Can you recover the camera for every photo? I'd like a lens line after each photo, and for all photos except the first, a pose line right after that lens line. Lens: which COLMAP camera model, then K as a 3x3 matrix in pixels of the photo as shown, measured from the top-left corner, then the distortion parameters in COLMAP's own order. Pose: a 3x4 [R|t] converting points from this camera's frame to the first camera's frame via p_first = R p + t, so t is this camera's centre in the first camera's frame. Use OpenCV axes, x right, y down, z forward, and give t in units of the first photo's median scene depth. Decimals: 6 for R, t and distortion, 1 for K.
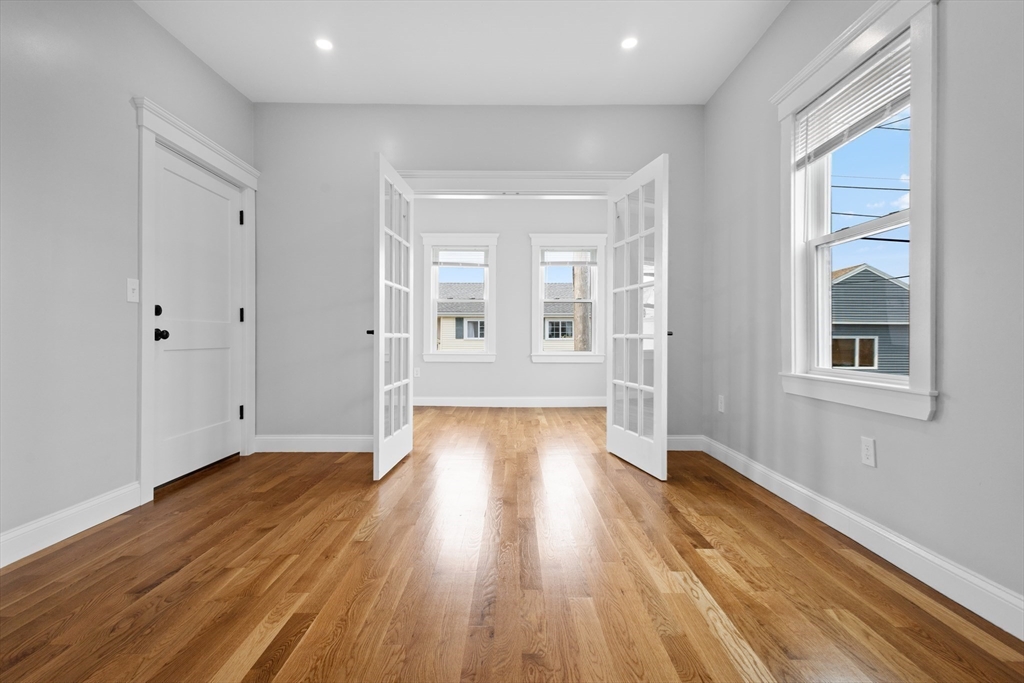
lens RADIAL K [[480.2, 0, 511.4], [0, 480.2, 339.8], [0, 0, 1]] dist [0.003985, -0.000062]
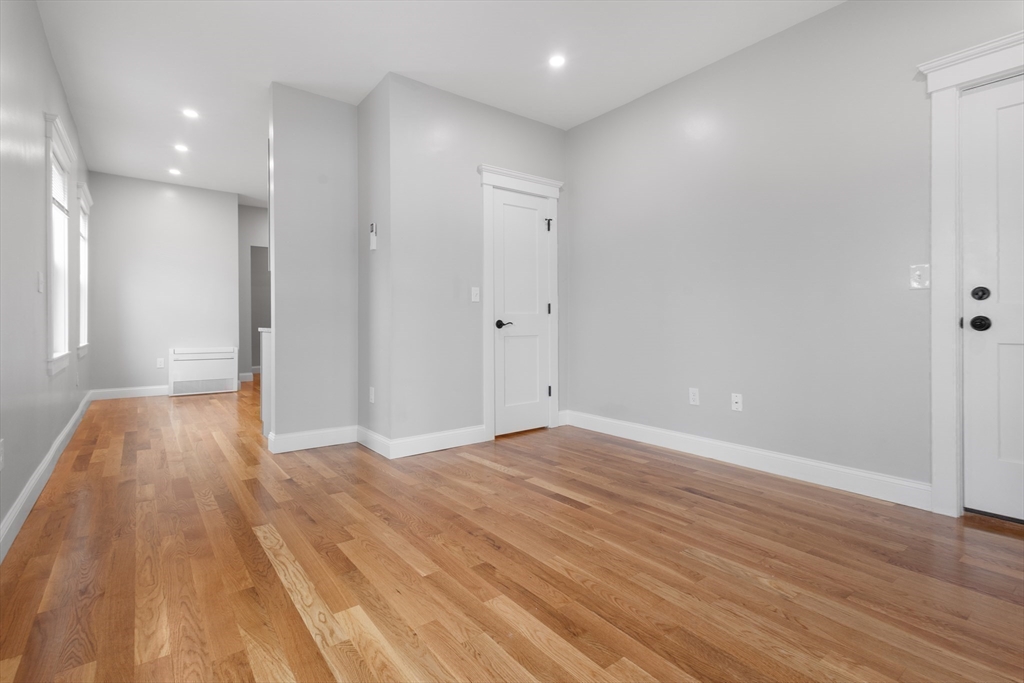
lens RADIAL K [[480.2, 0, 502.6], [0, 480.2, 323.2], [0, 0, 1]] dist [0.003985, -0.000062]
pose [[-0.802333, 0.004793, -0.596858, 0.612870], [0.000078, 0.999969, 0.007925, -0.027155], [0.596877, 0.006311, -0.802308, 1.822720]]
